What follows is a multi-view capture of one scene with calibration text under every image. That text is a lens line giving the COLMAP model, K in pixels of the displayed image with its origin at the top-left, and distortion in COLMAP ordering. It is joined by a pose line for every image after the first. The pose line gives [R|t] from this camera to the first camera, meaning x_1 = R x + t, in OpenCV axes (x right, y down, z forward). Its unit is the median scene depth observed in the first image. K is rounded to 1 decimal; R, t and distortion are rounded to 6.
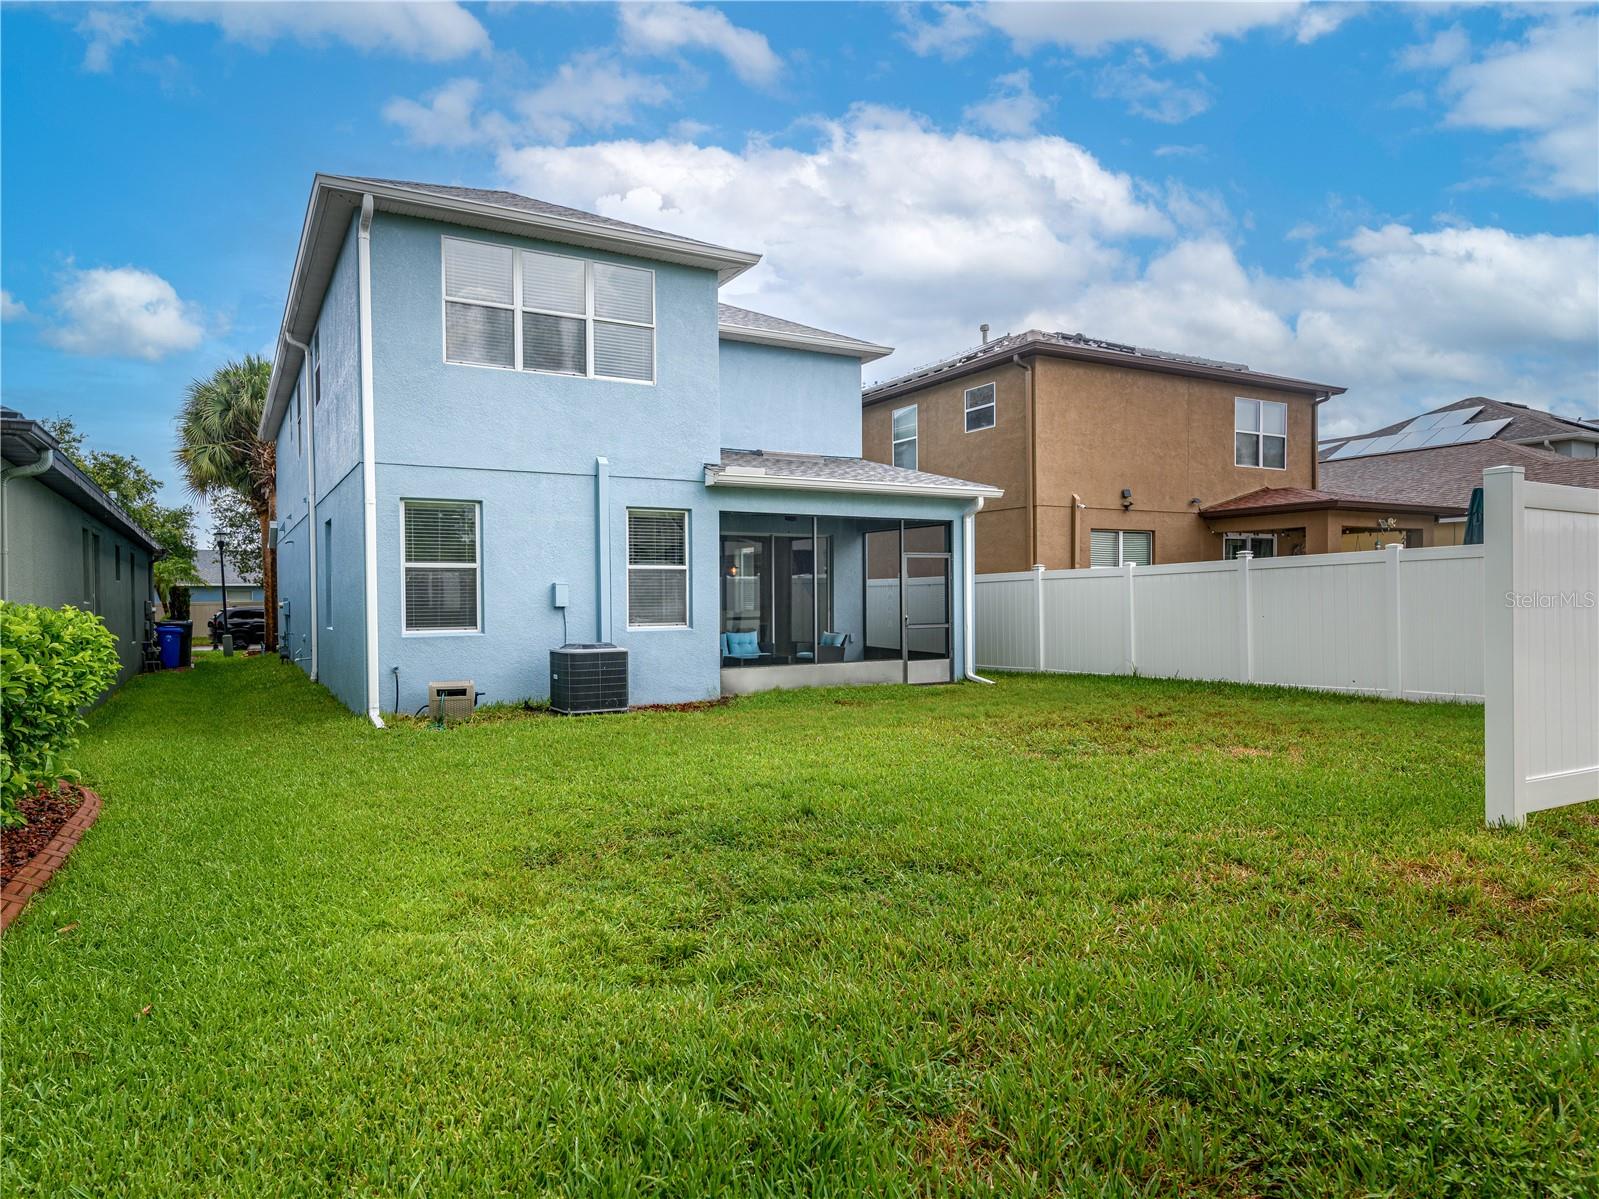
lens RADIAL K [[1007.0, 0, 799.5], [0, 1007.0, 599.5], [0, 0, 1]] dist [0.003932, 0.001538]
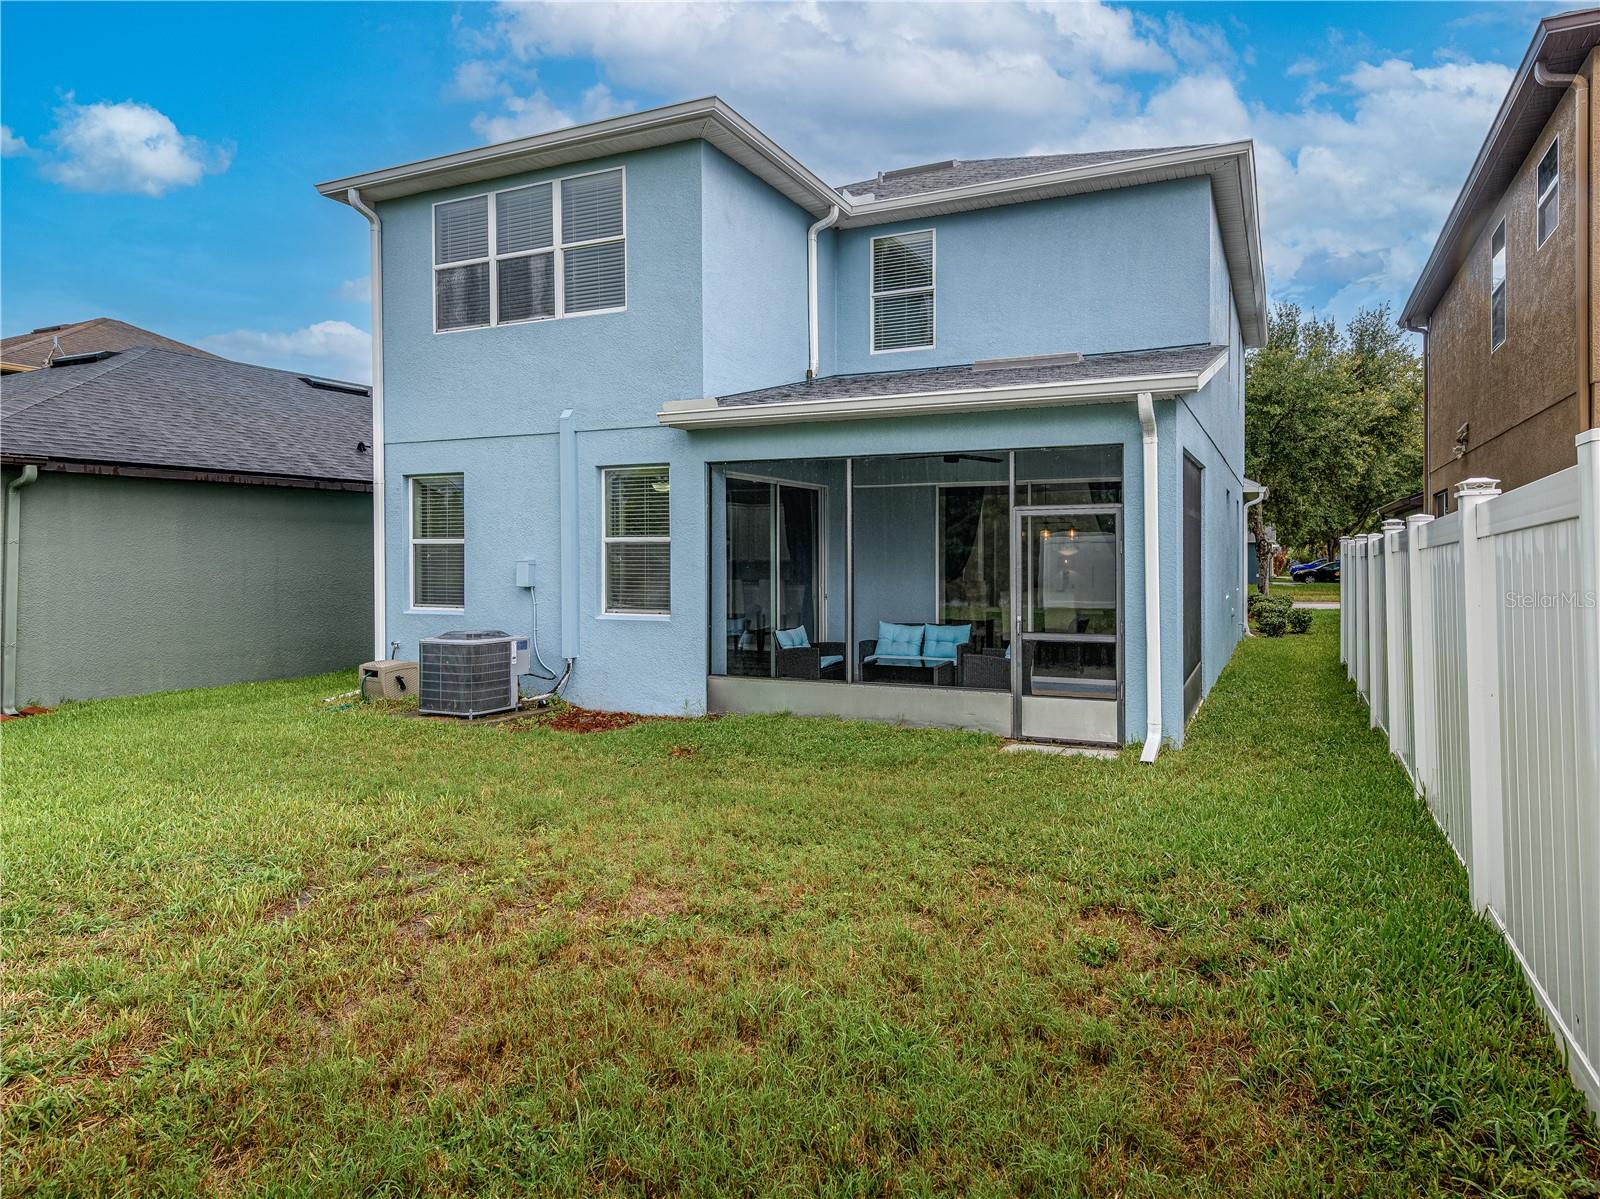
lens RADIAL K [[1007.7, 0, 800.0], [0, 1007.7, 599.5], [0, 0, 1]] dist [0.003932, 0.001538]
pose [[0.563920, 0.038121, -0.824949, 0.589369], [-0.011120, 0.999194, 0.038572, -0.017205], [0.825755, -0.012578, 0.563889, 0.657761]]
